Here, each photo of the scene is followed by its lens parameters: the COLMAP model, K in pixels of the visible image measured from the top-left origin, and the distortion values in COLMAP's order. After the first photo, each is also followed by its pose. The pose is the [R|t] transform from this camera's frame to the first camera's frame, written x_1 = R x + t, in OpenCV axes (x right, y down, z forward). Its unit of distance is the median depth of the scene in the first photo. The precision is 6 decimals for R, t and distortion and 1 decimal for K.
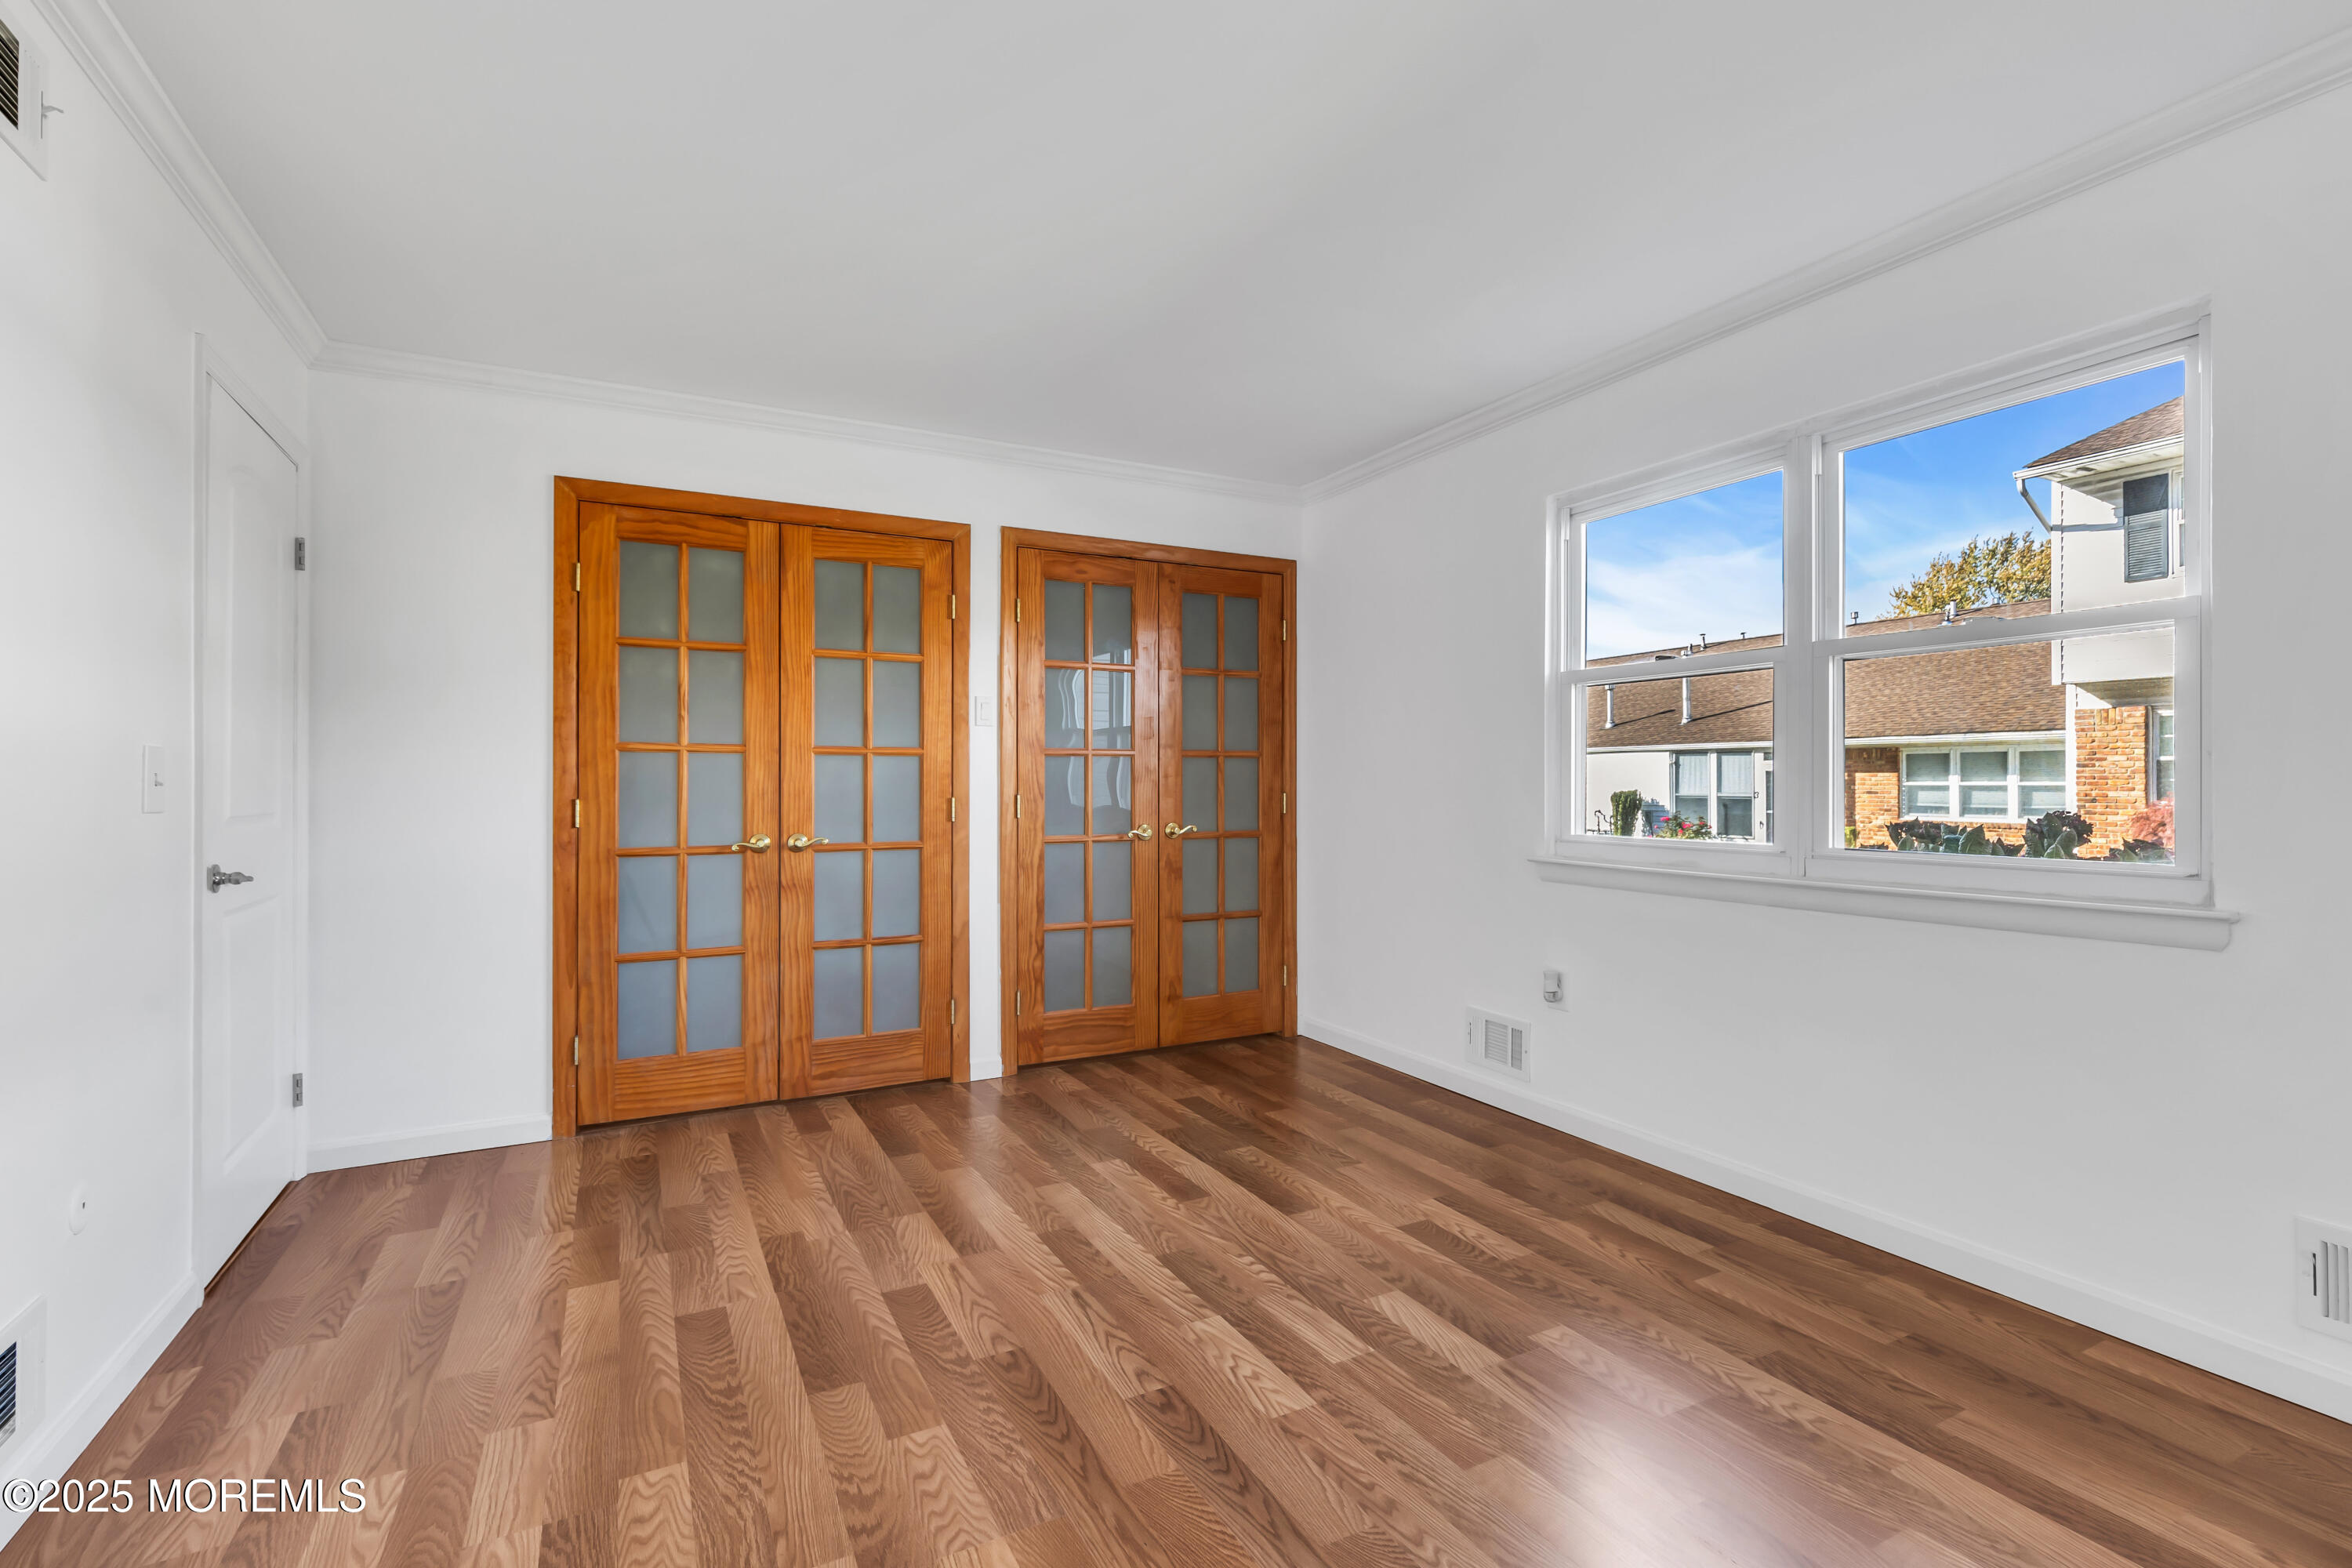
lens RADIAL K [[1060.4, 0, 1179.9], [0, 1060.4, 778.9], [0, 0, 1]] dist [0.008459, -0.000192]
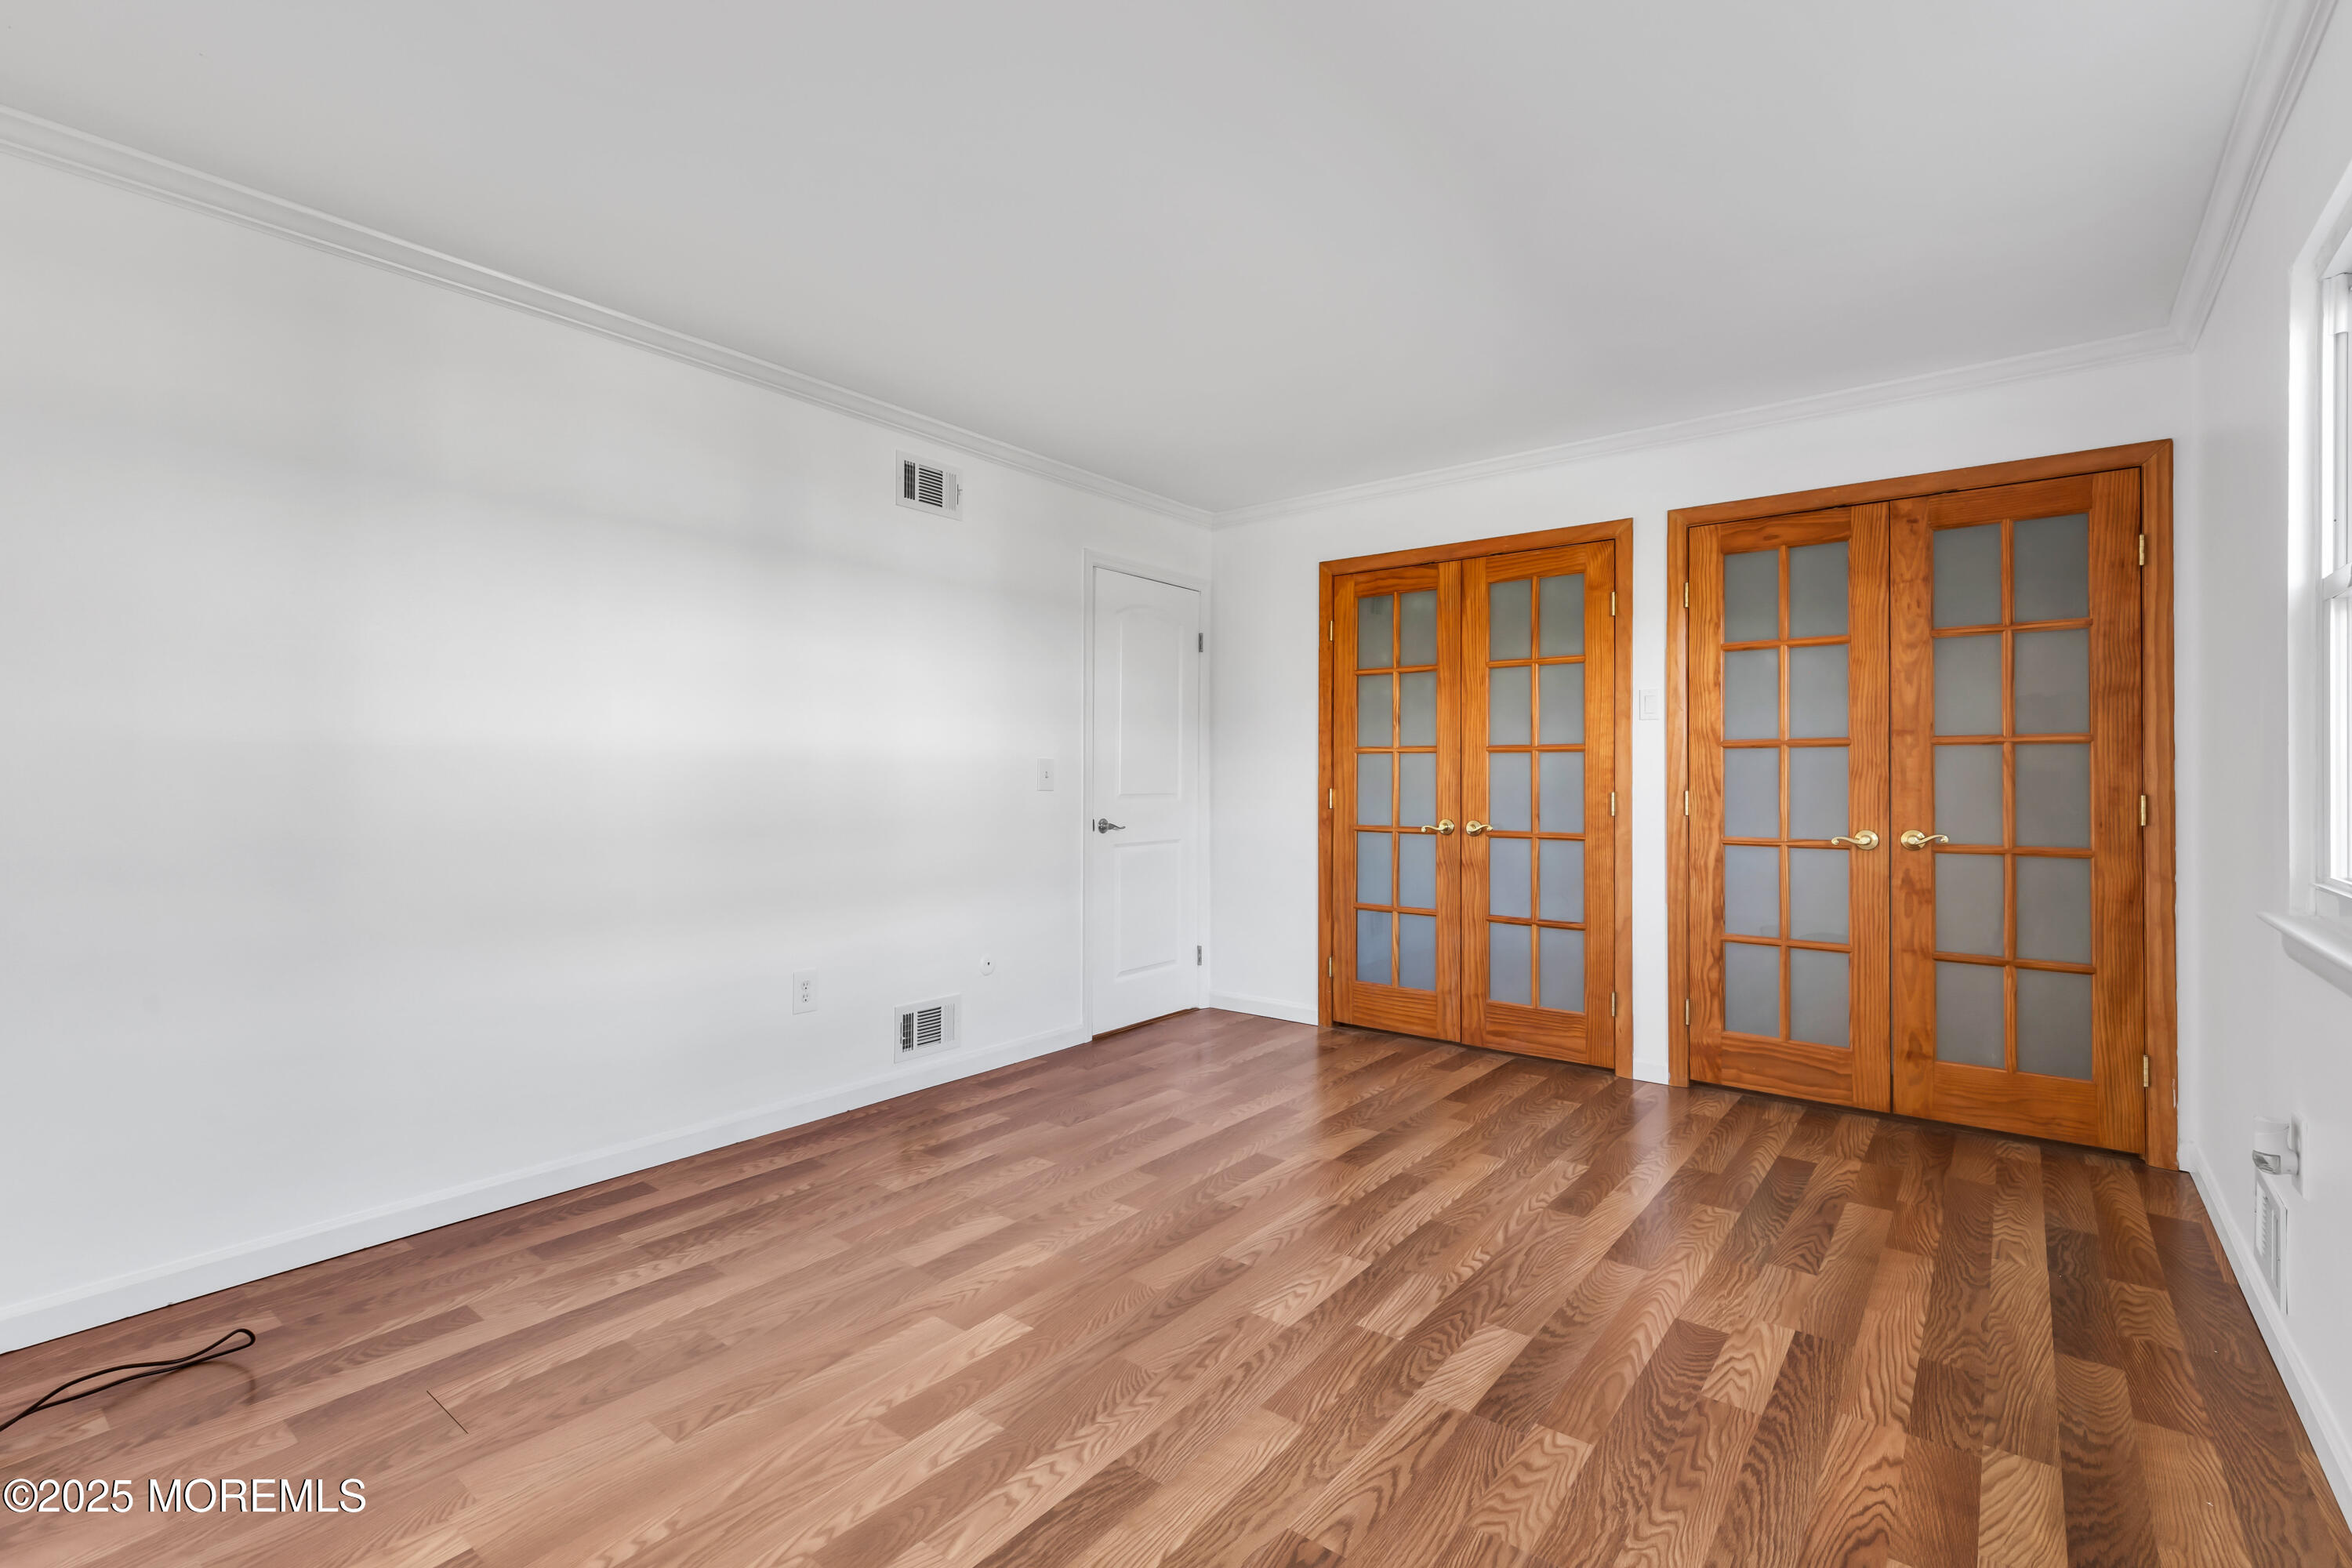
lens RADIAL K [[1059.7, 0, 1176.5], [0, 1059.7, 769.2], [0, 0, 1]] dist [0.002248, -0.000164]
pose [[0.403995, -0.004153, -0.914752, 0.626507], [0.000825, 0.999991, -0.004175, -0.000684], [0.914761, 0.000932, 0.403995, 0.244382]]
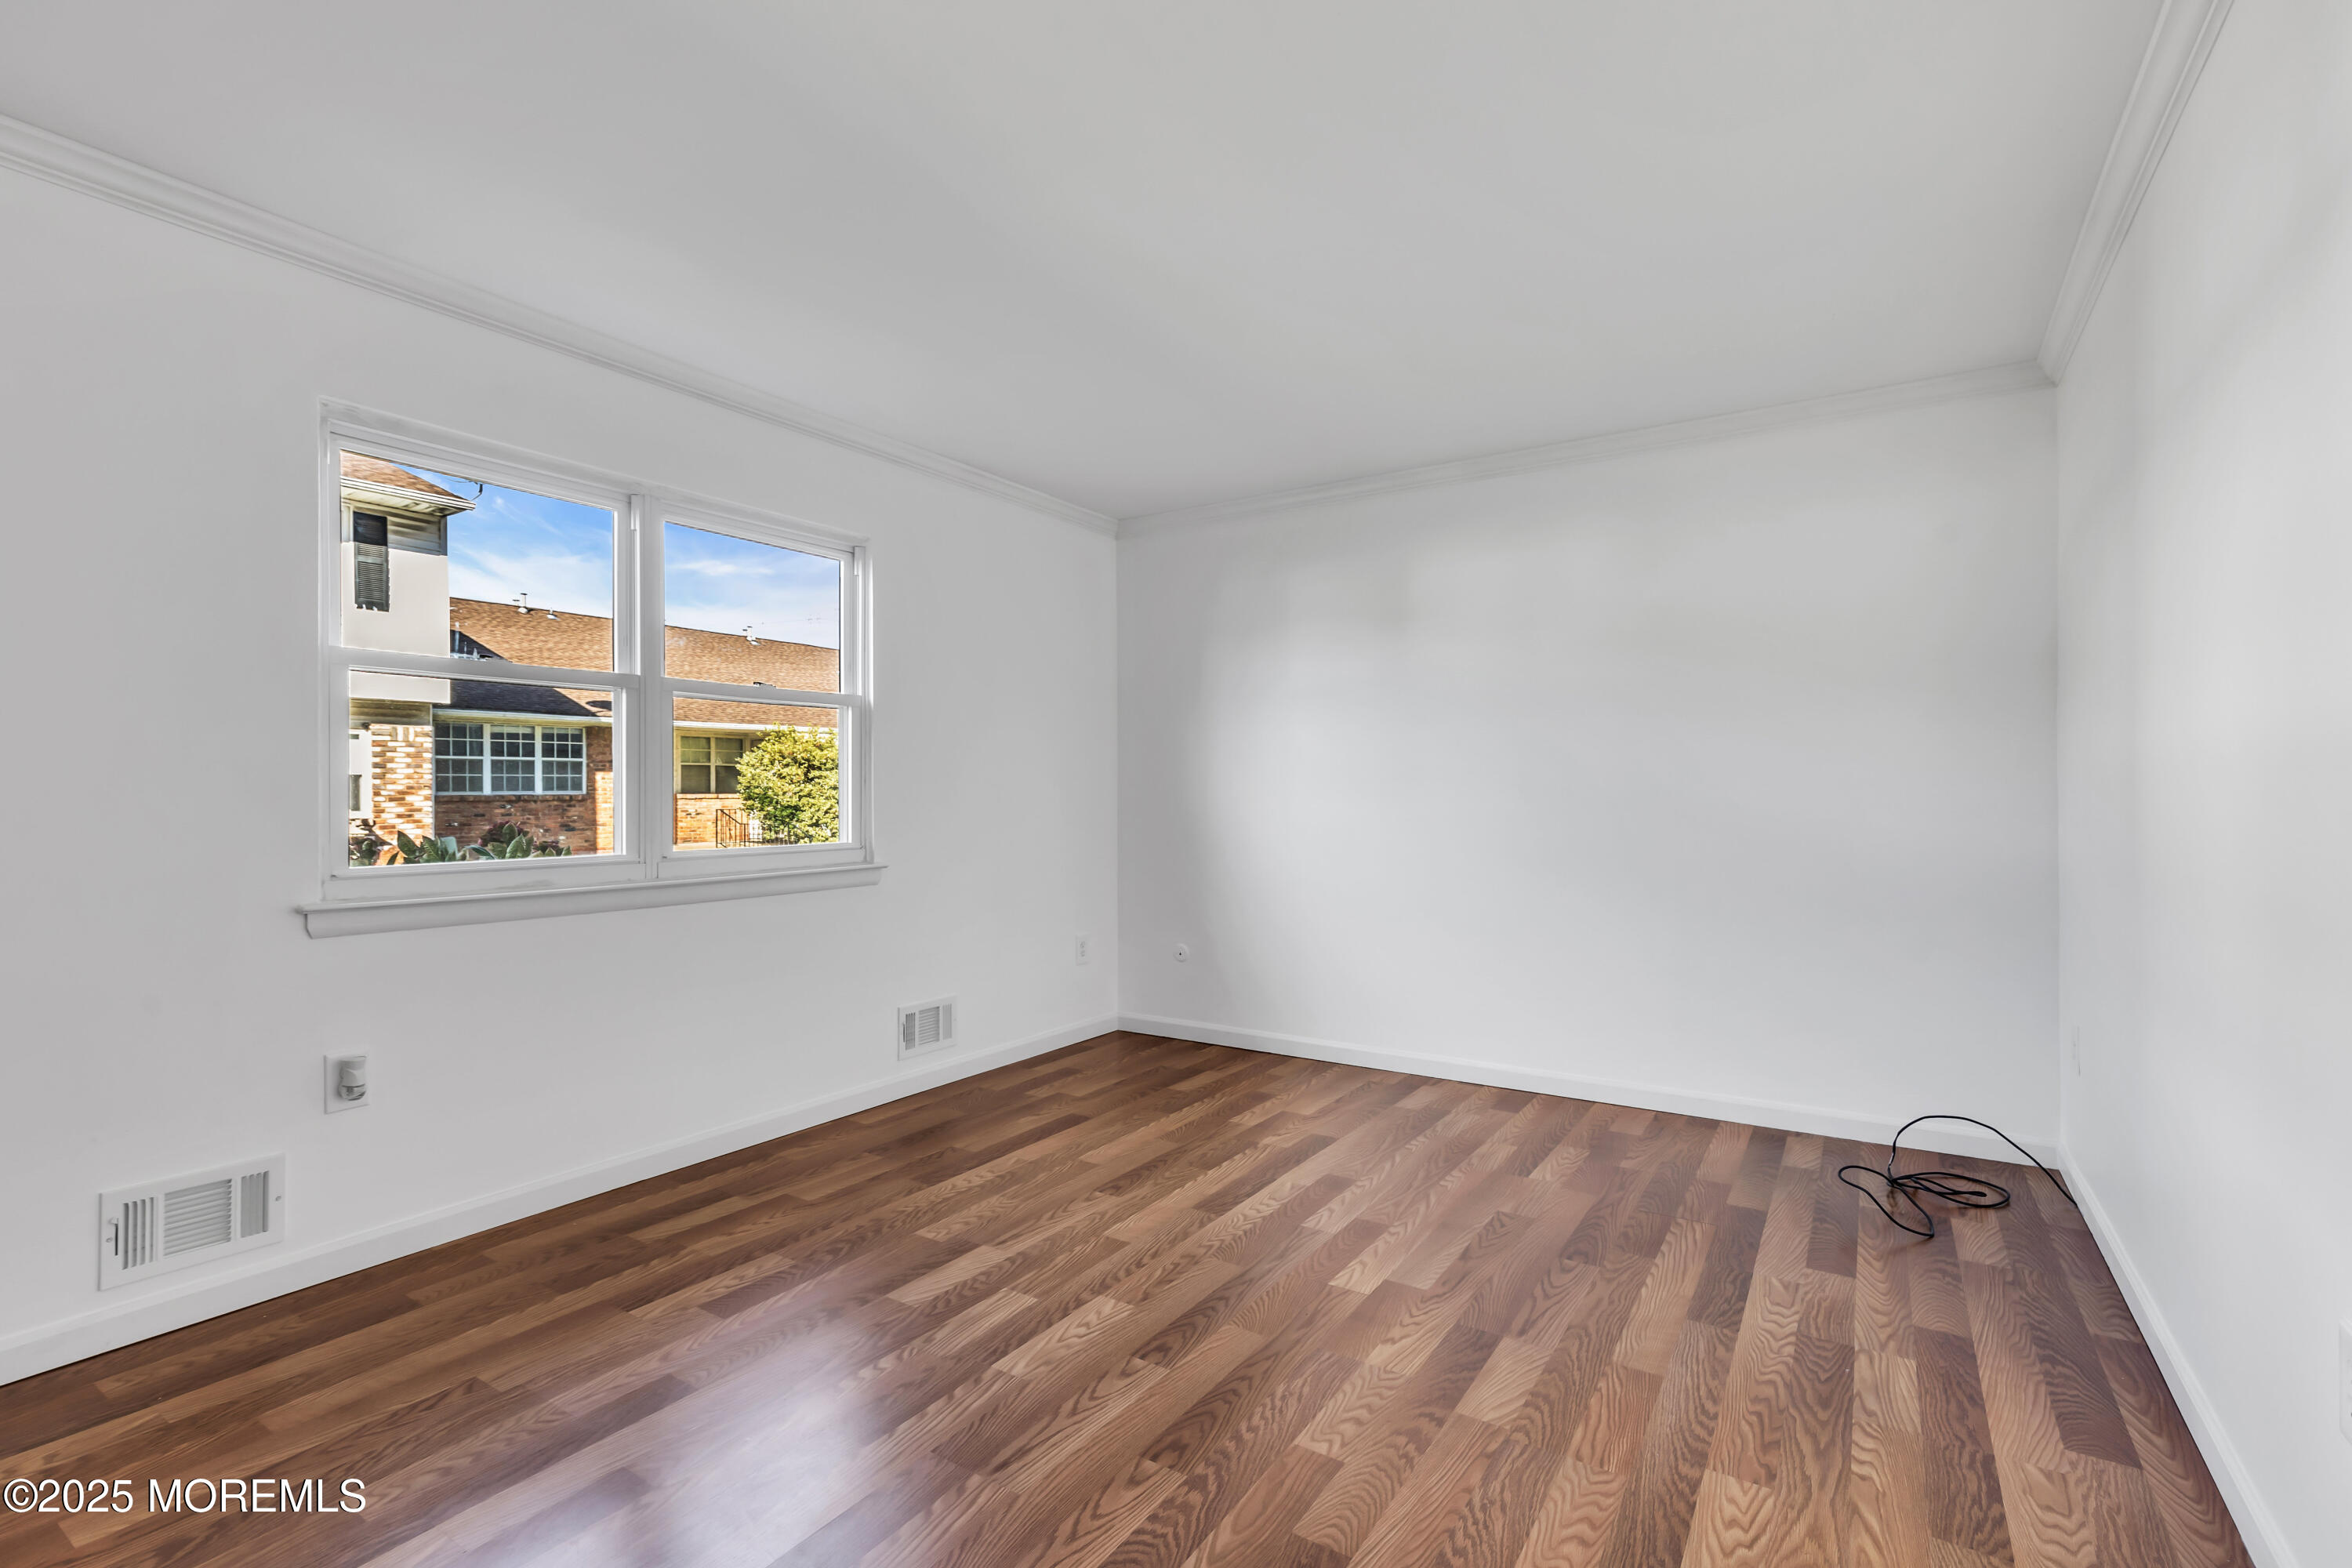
lens RADIAL K [[1060.4, 0, 1179.9], [0, 1060.4, 778.9], [0, 0, 1]] dist [0.008459, -0.000192]
pose [[-0.486318, 0.015977, 0.873636, -0.568107], [0.001090, 0.999843, -0.017678, 0.003395], [-0.873781, -0.007645, -0.486260, 0.858831]]
